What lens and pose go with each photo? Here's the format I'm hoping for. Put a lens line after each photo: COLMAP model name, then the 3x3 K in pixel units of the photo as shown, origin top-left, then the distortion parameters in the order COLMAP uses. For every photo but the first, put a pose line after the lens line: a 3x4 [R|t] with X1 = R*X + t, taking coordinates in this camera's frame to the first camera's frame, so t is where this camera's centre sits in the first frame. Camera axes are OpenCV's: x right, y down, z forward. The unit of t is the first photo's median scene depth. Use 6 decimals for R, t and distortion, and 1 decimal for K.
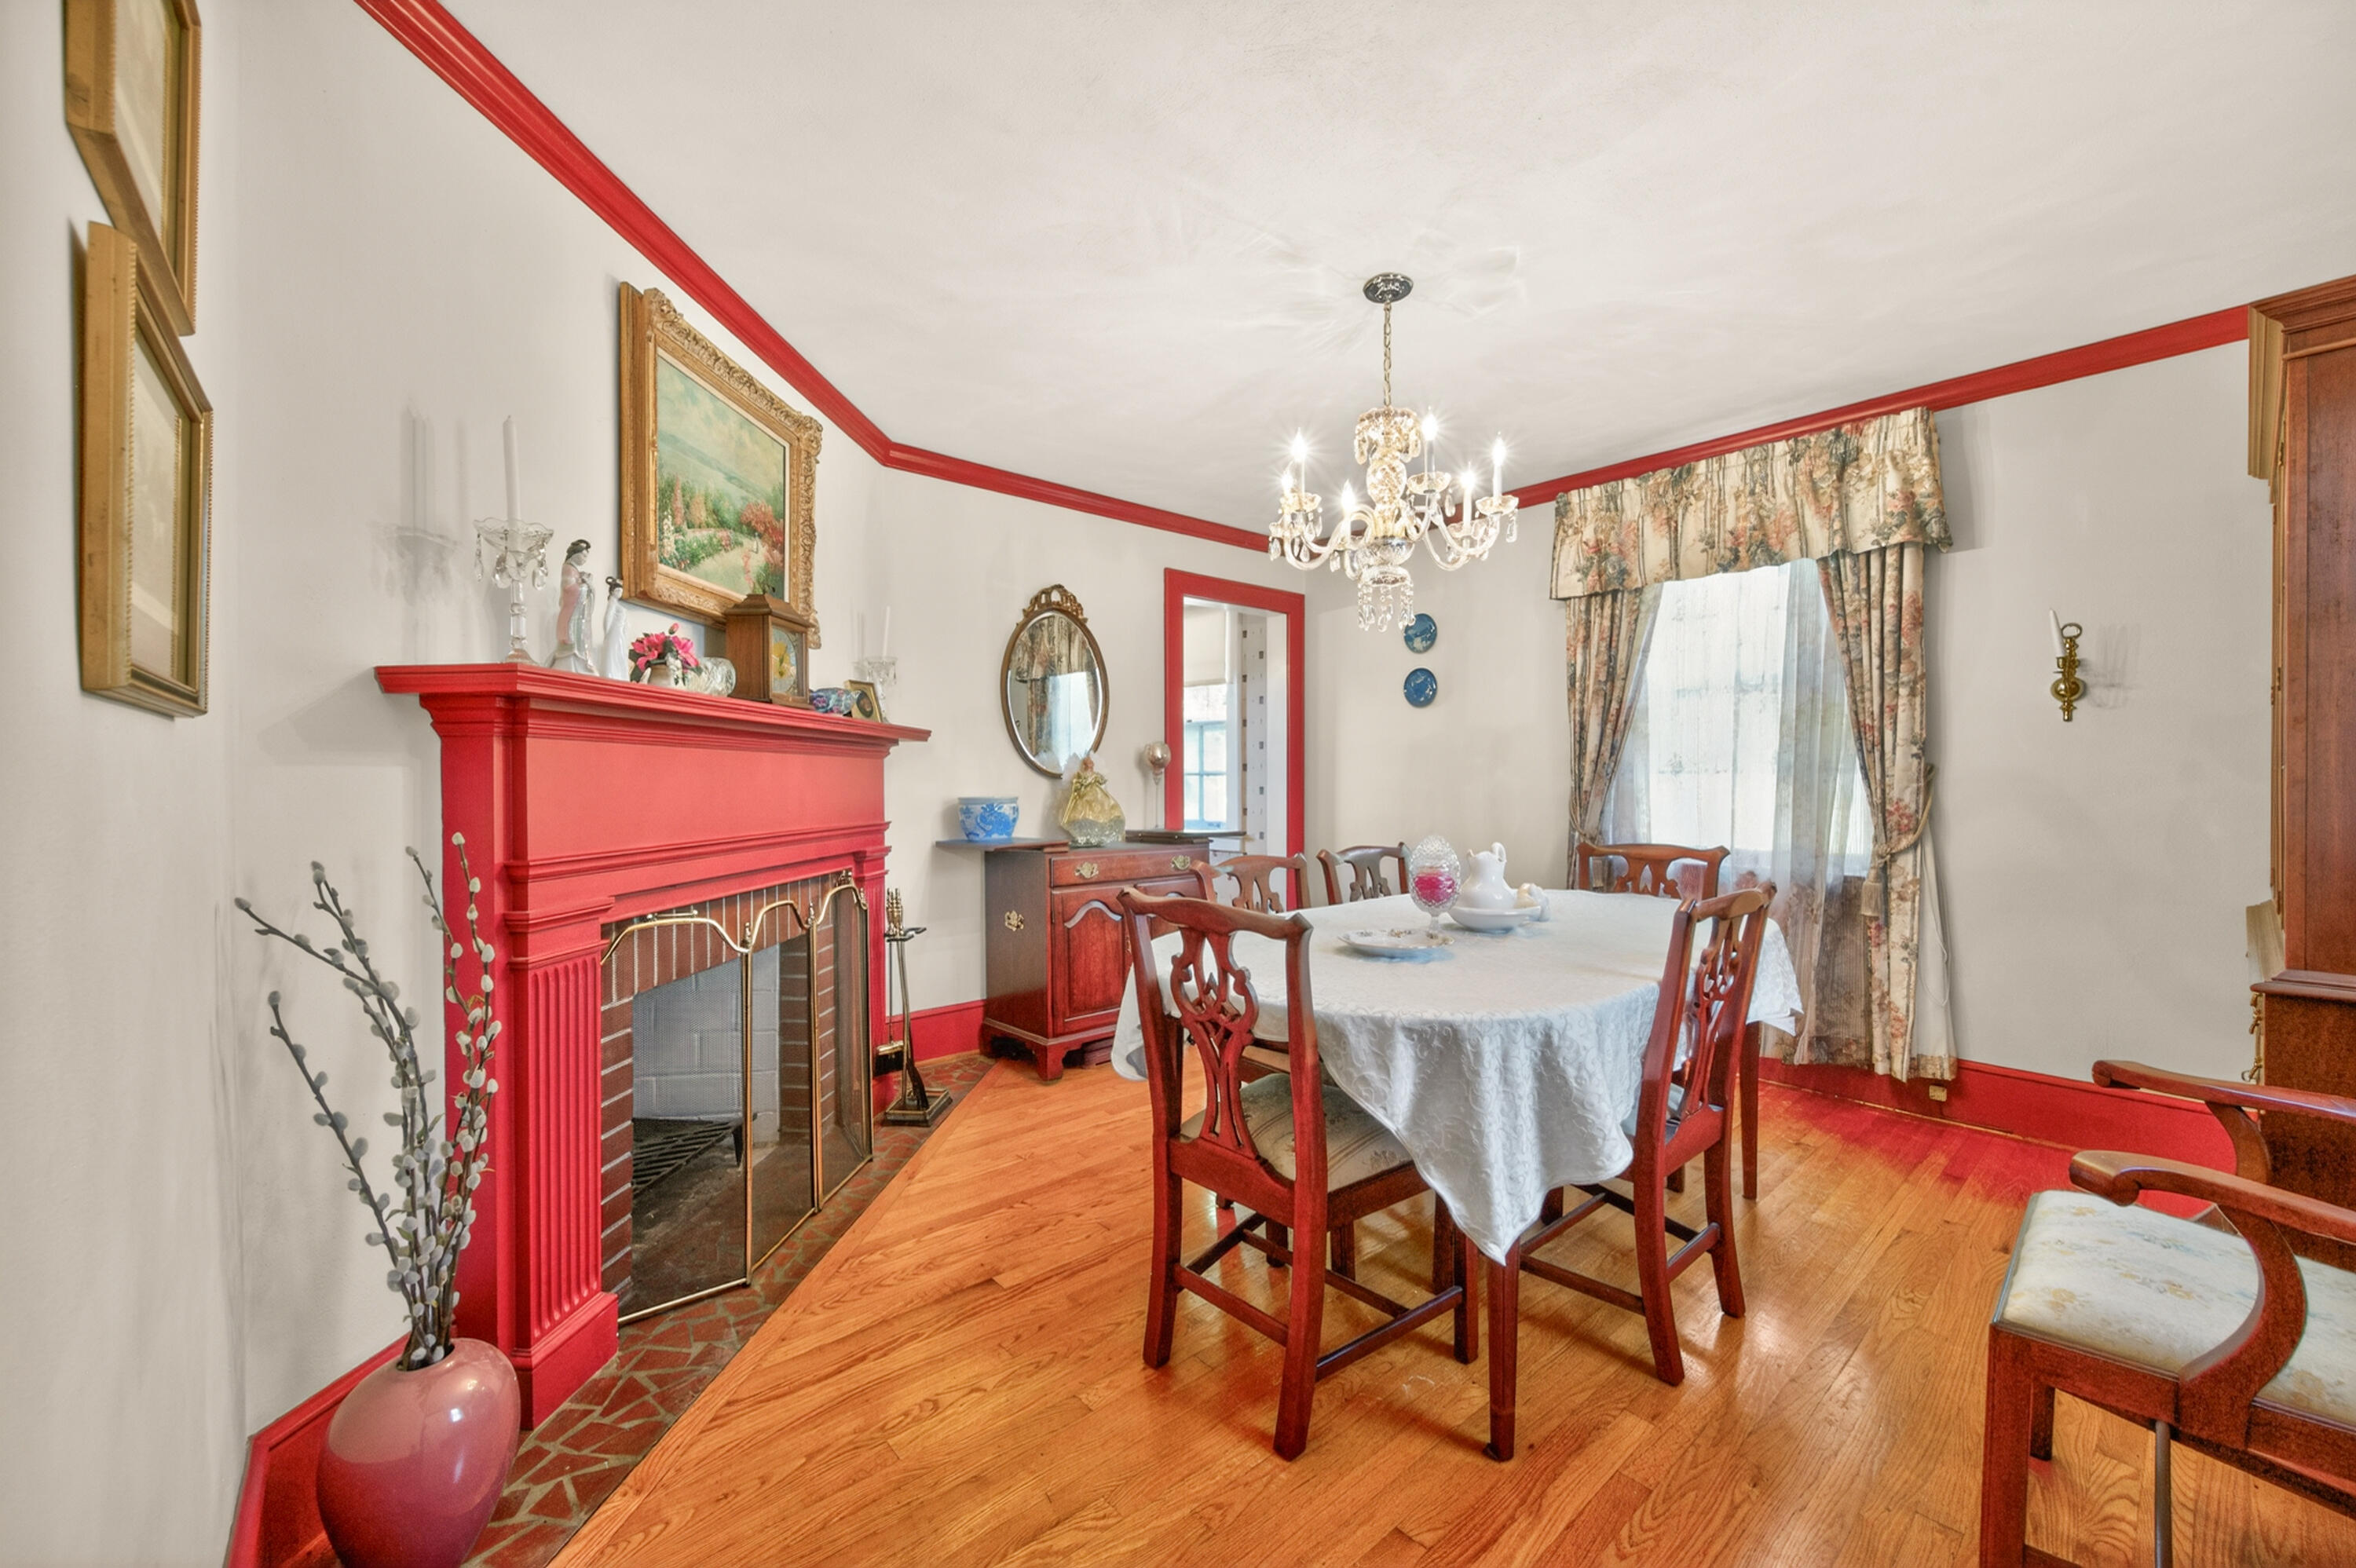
lens RADIAL K [[914.2, 0, 1176.9], [0, 914.2, 784.2], [0, 0, 1]] dist [0.003523, -0.000106]
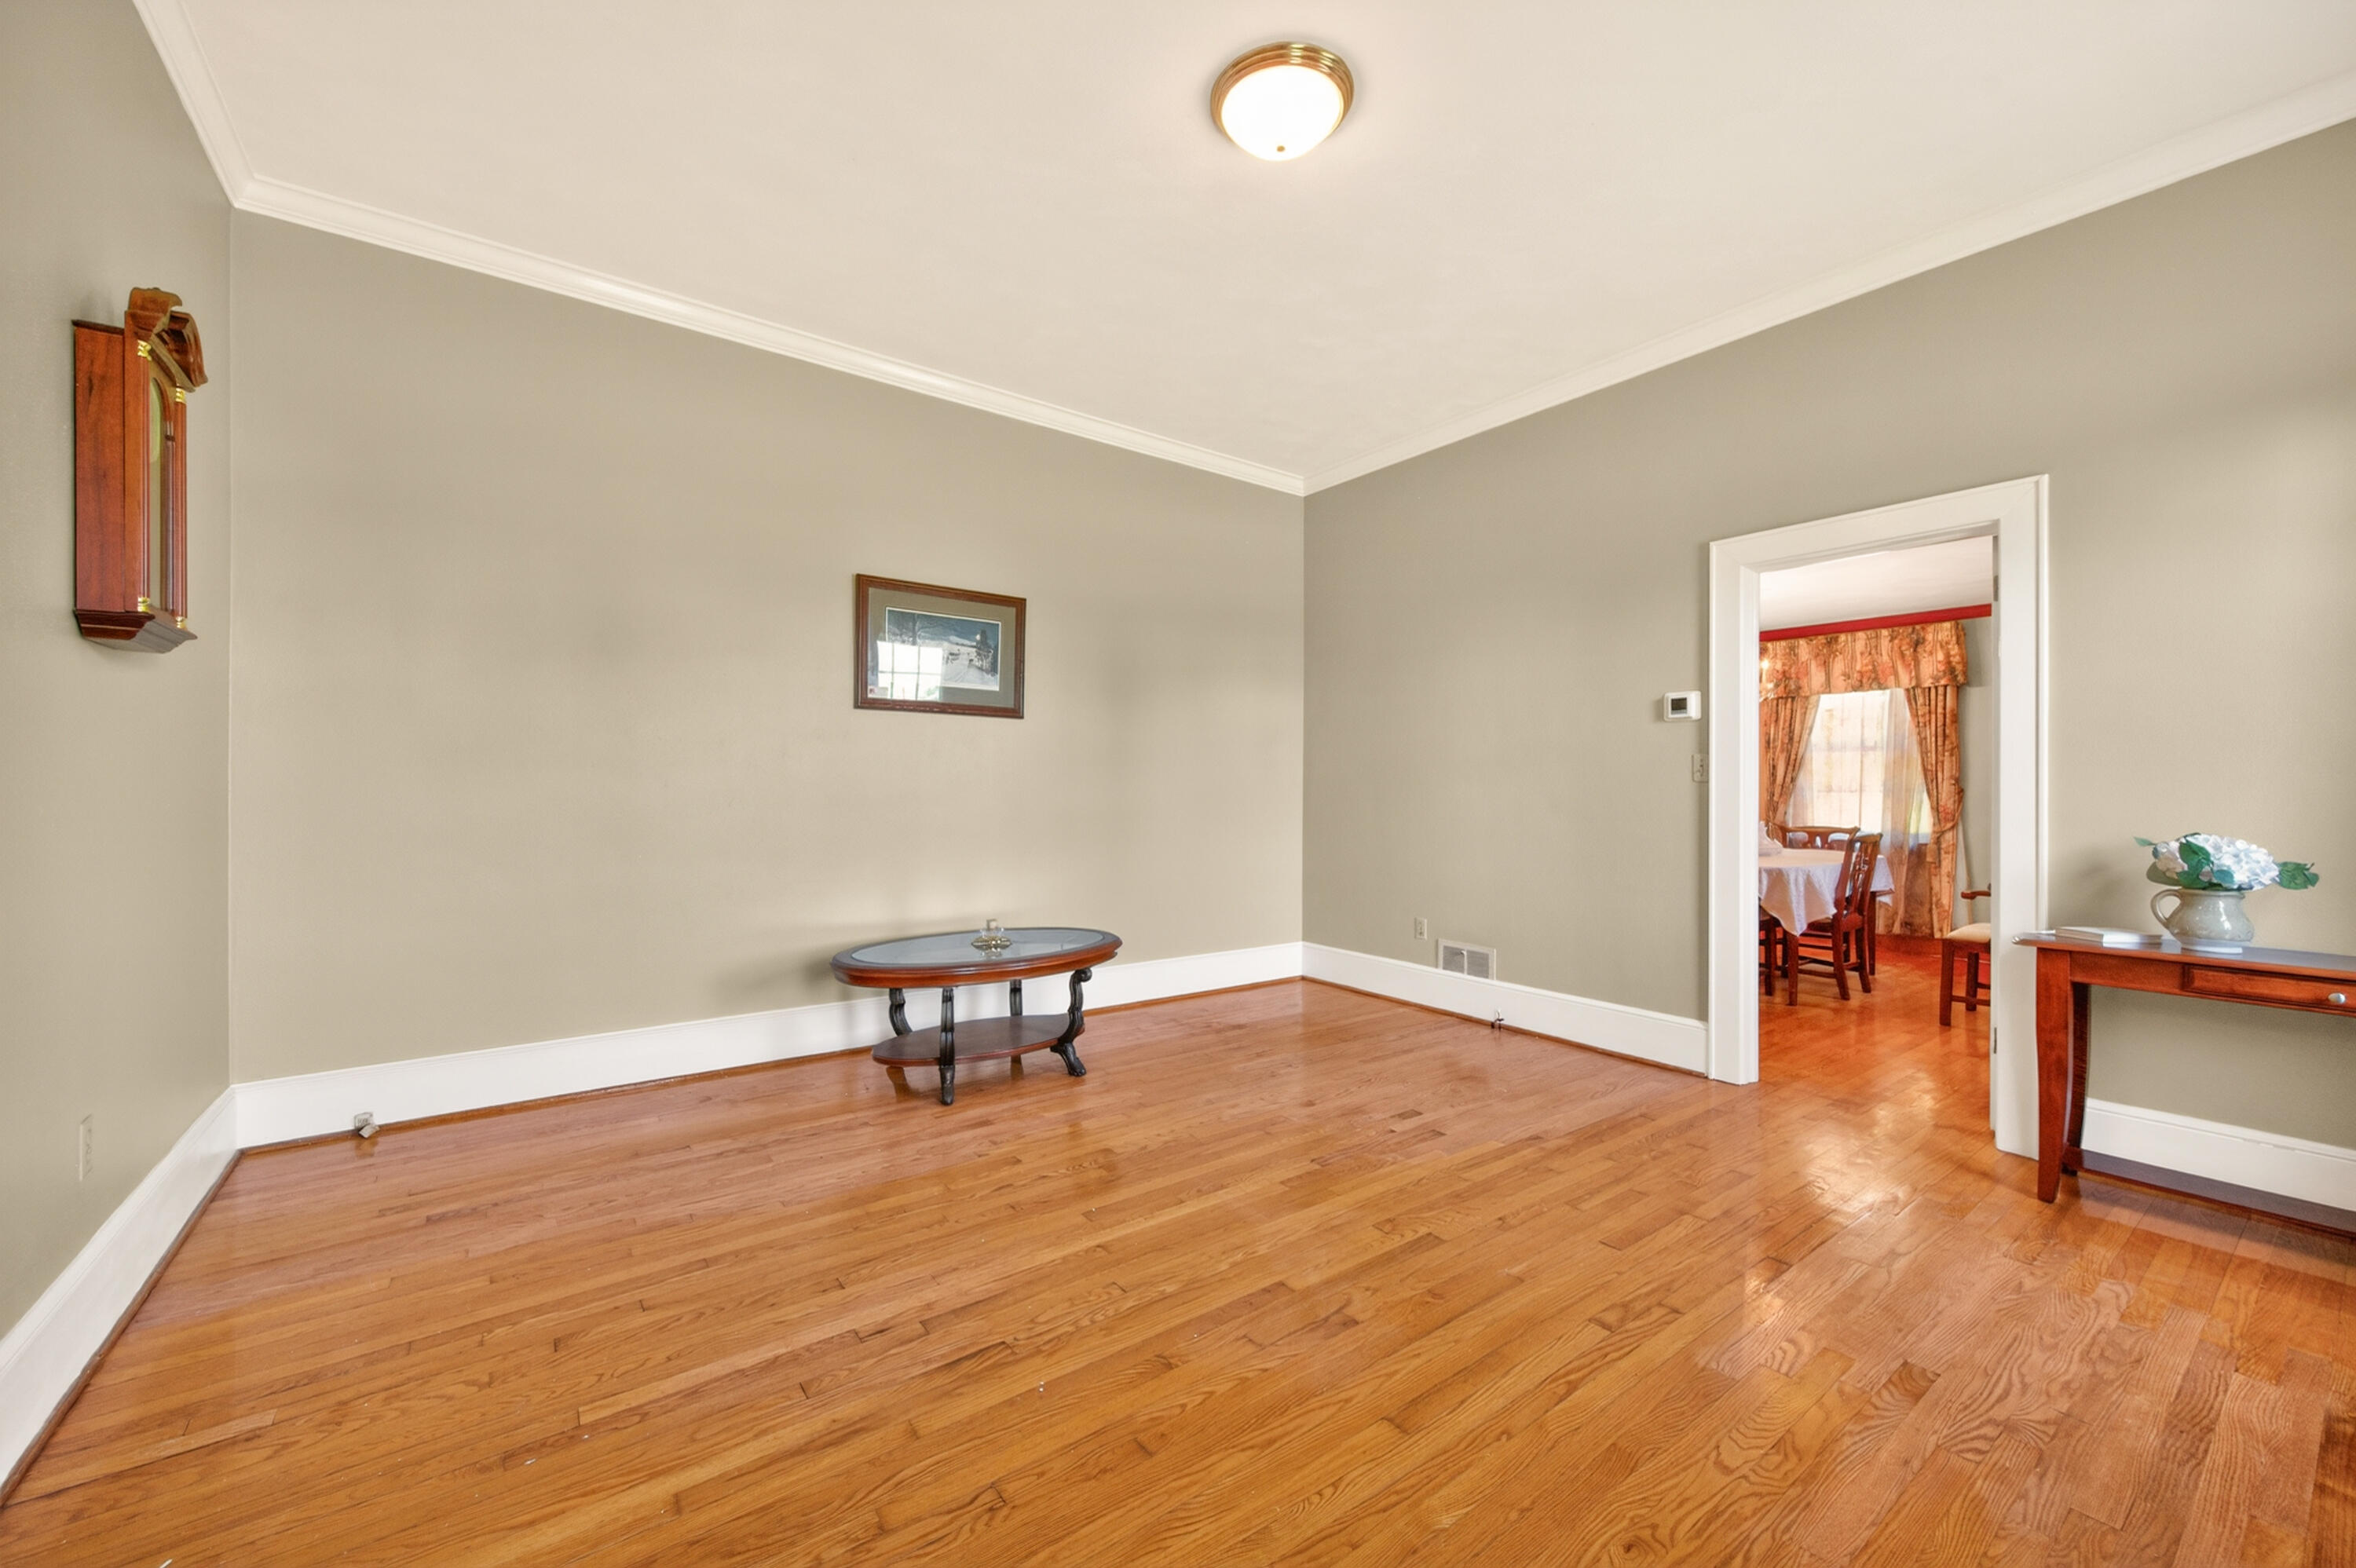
lens RADIAL K [[914.2, 0, 1180.7], [0, 914.2, 787.4], [0, 0, 1]] dist [0.003523, -0.000106]
pose [[0.997796, 0.007647, -0.065920, -0.781587], [-0.008747, 0.999827, -0.016421, 0.024391], [0.065783, 0.016961, 0.997690, -1.152785]]
